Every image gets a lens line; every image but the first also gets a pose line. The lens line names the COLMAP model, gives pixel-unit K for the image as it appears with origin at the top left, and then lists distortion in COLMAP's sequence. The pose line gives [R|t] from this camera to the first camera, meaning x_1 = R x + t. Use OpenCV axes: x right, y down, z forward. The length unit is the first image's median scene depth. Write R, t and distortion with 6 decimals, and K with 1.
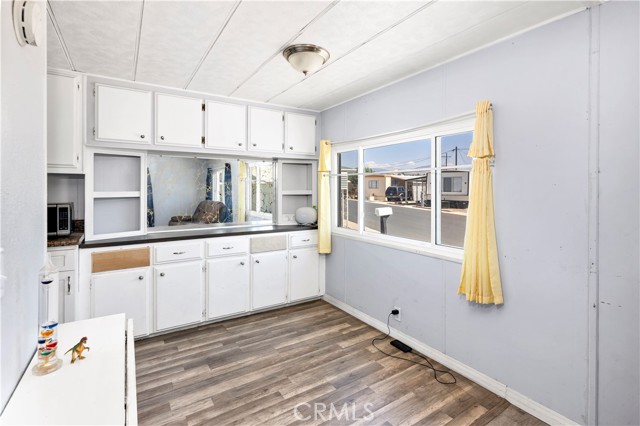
lens RADIAL K [[309.0, 0, 324.3], [0, 309.0, 188.6], [0, 0, 1]] dist [0.002381, 0.000230]
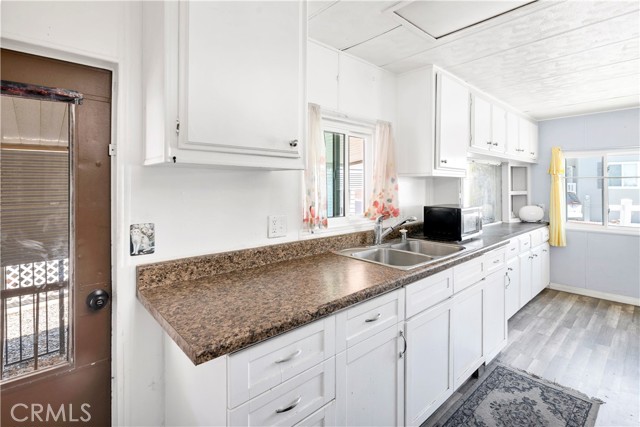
lens RADIAL K [[309.0, 0, 321.5], [0, 309.0, 186.4], [0, 0, 1]] dist [0.002381, 0.000230]
pose [[0.985513, 0.003671, 0.169560, -1.407777], [-0.003750, 0.999993, 0.000146, -0.013037], [-0.169559, -0.000780, 0.985520, 0.033666]]
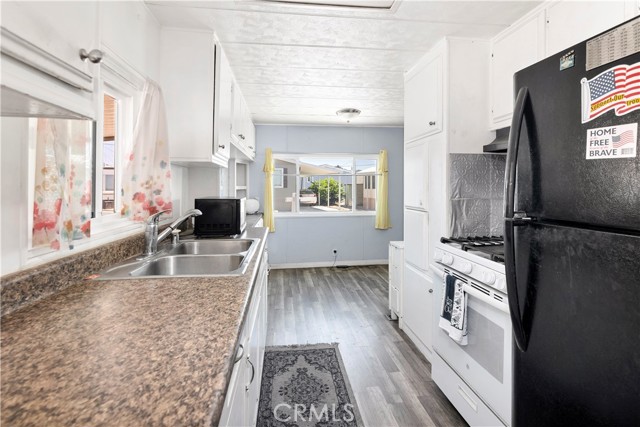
lens RADIAL K [[309.0, 0, 323.0], [0, 309.0, 187.1], [0, 0, 1]] dist [0.002381, 0.000230]
pose [[0.423771, 0.003711, 0.905762, -1.508064], [-0.001479, 0.999993, -0.003406, 0.018235], [-0.905768, 0.000104, 0.423773, 0.283895]]
